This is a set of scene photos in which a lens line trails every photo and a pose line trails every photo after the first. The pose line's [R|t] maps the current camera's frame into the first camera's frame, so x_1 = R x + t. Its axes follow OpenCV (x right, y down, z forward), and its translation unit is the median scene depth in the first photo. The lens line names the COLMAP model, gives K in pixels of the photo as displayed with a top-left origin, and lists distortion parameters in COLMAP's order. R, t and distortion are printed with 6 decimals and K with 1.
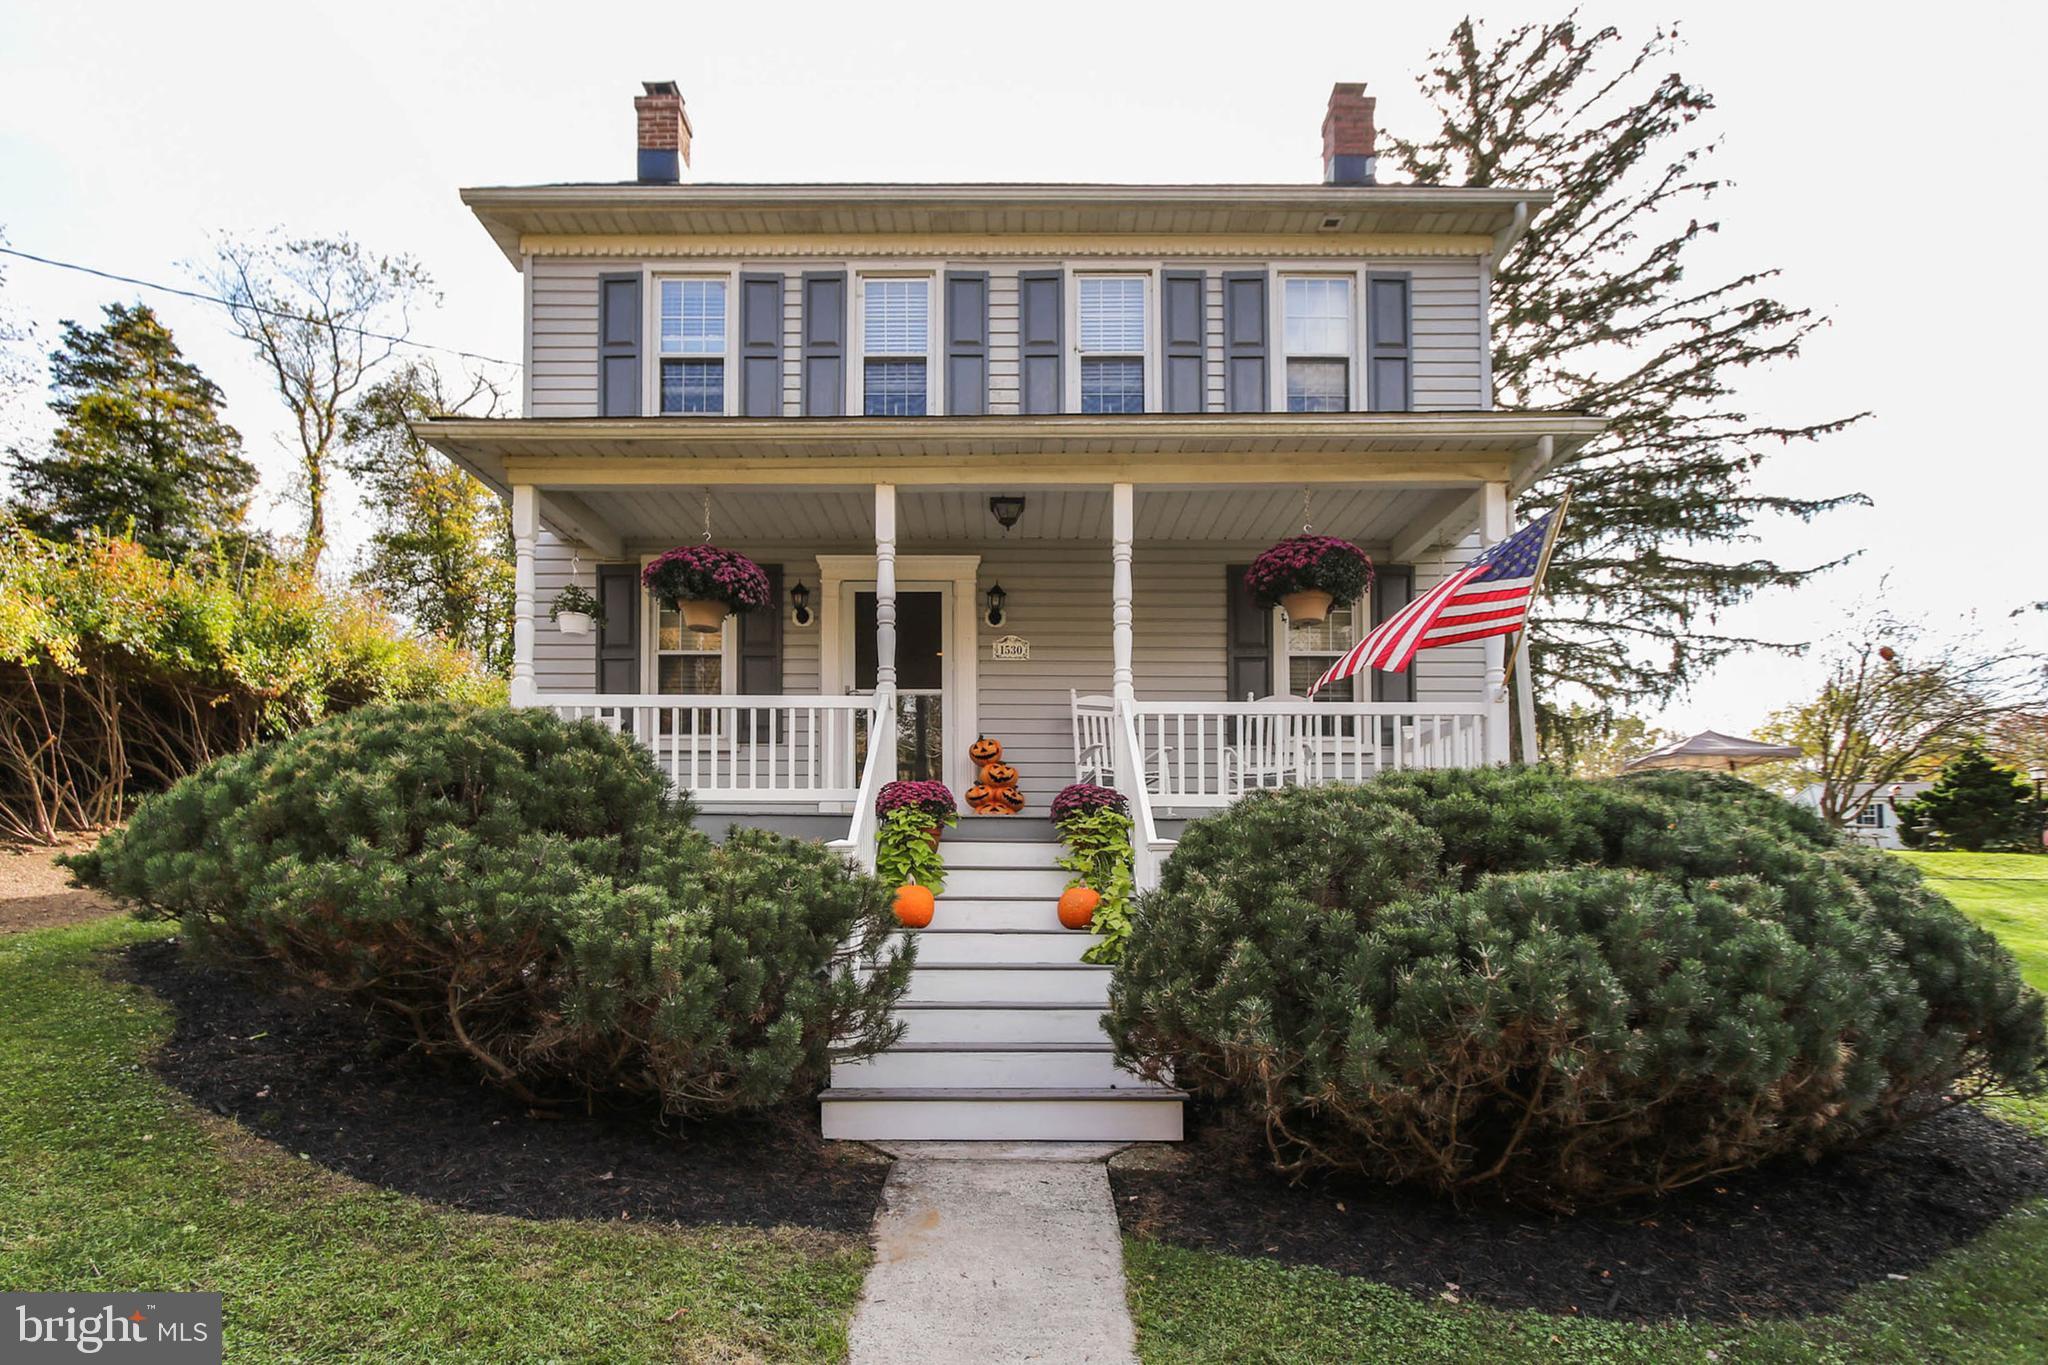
lens RADIAL K [[950.7, 0, 1019.8], [0, 950.7, 785.0], [0, 0, 1]] dist [0.009160, -0.000939]
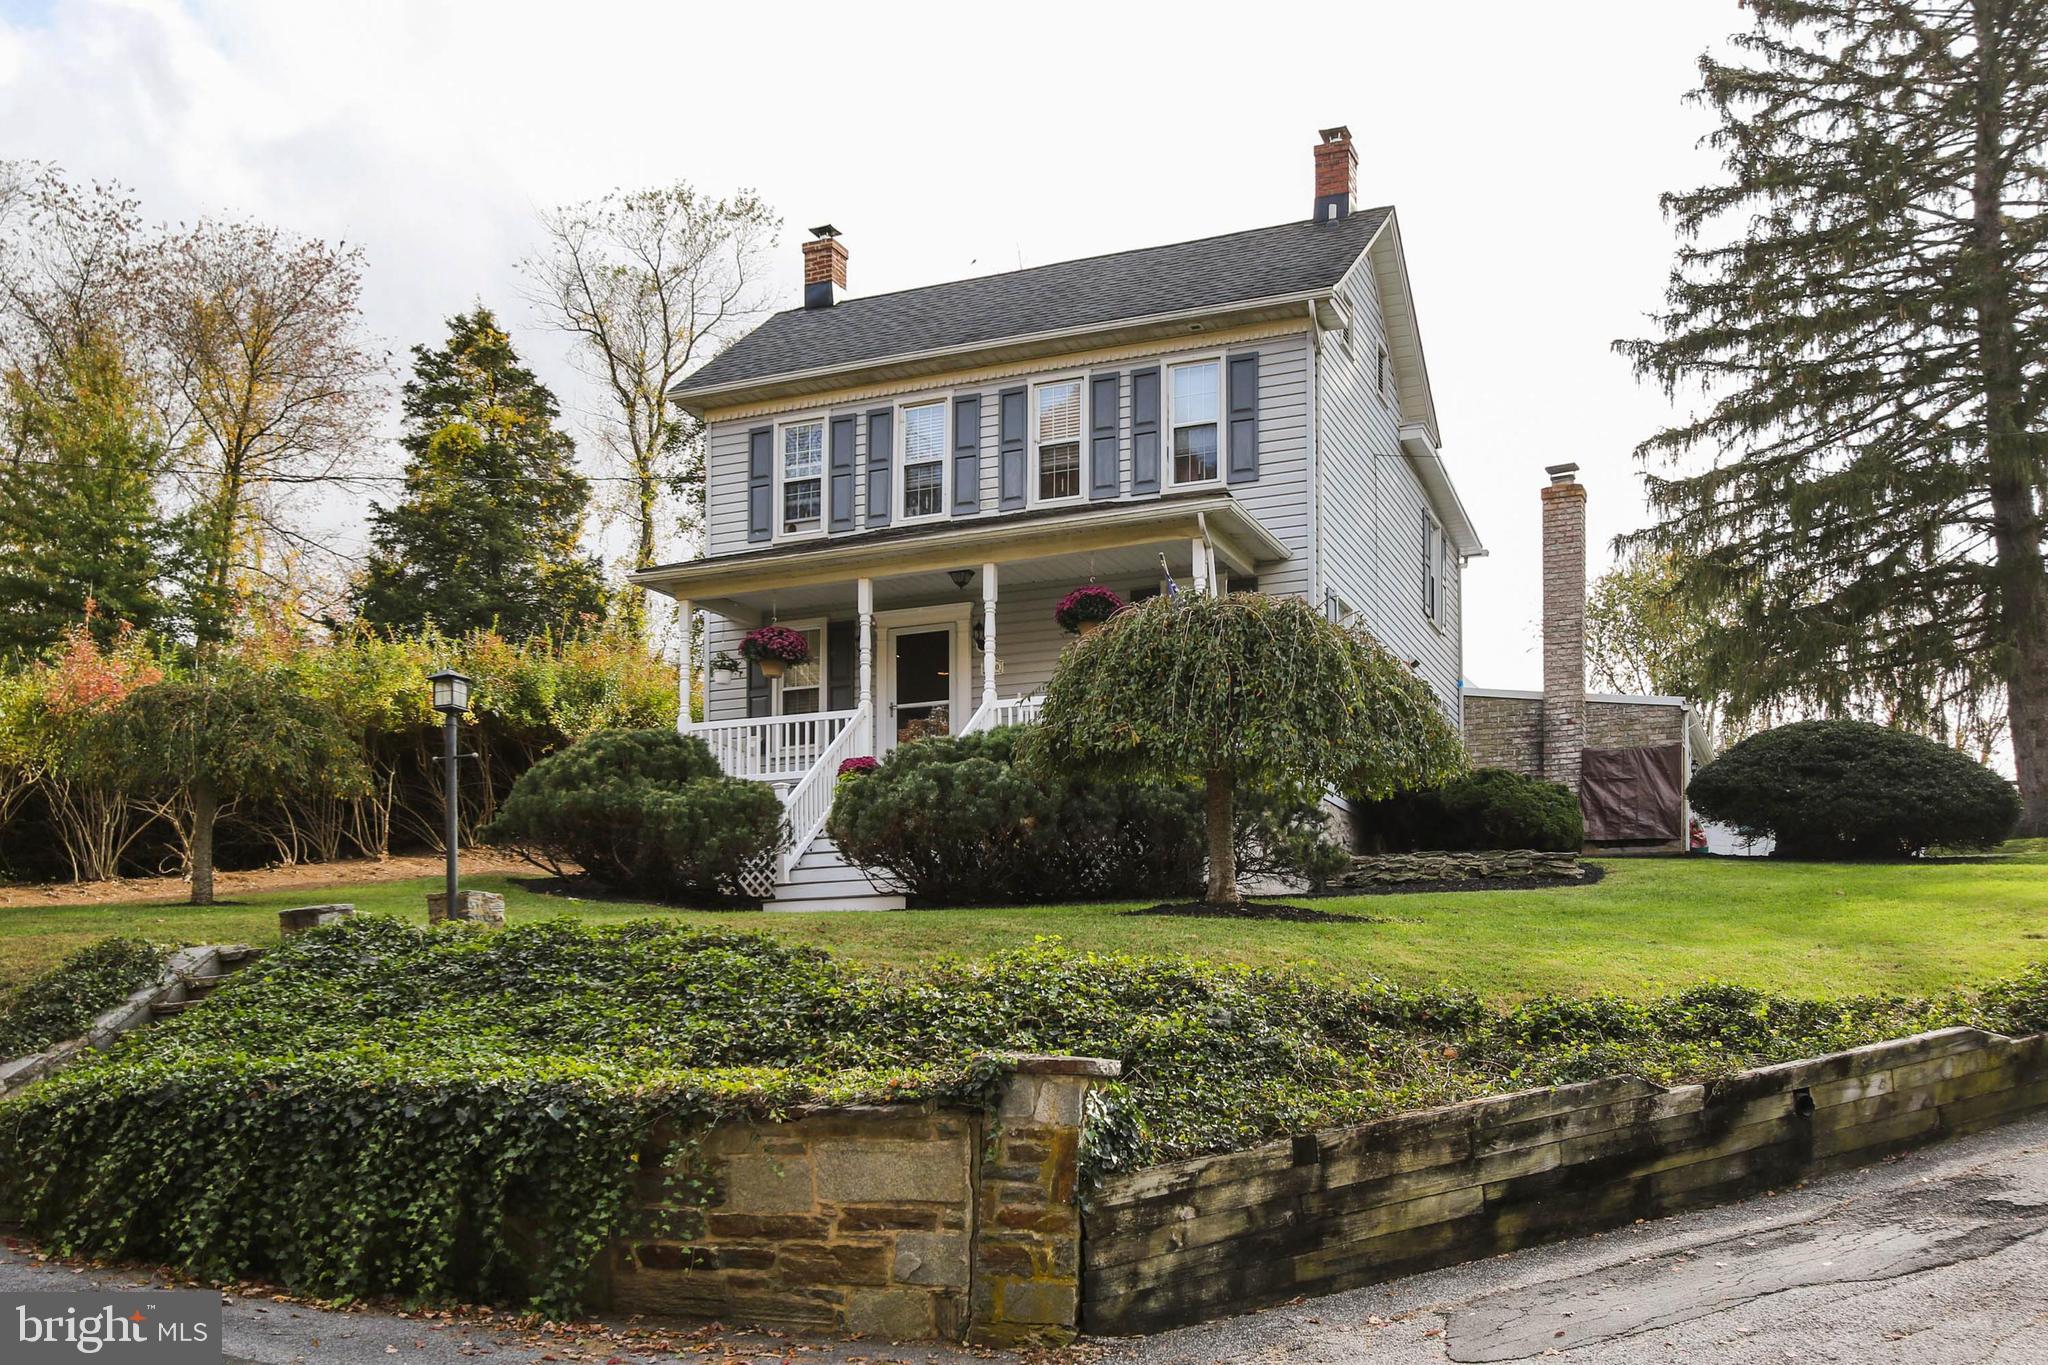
lens RADIAL K [[1998.9, 0, 1024.0], [0, 1998.9, 682.5], [0, 0, 1]] dist [-0.011581, 0.003060]
pose [[0.890290, -0.082507, -0.447858, 0.352608], [0.035335, 0.993001, -0.112694, 0.055529], [0.454021, 0.084505, 0.886974, -0.410409]]
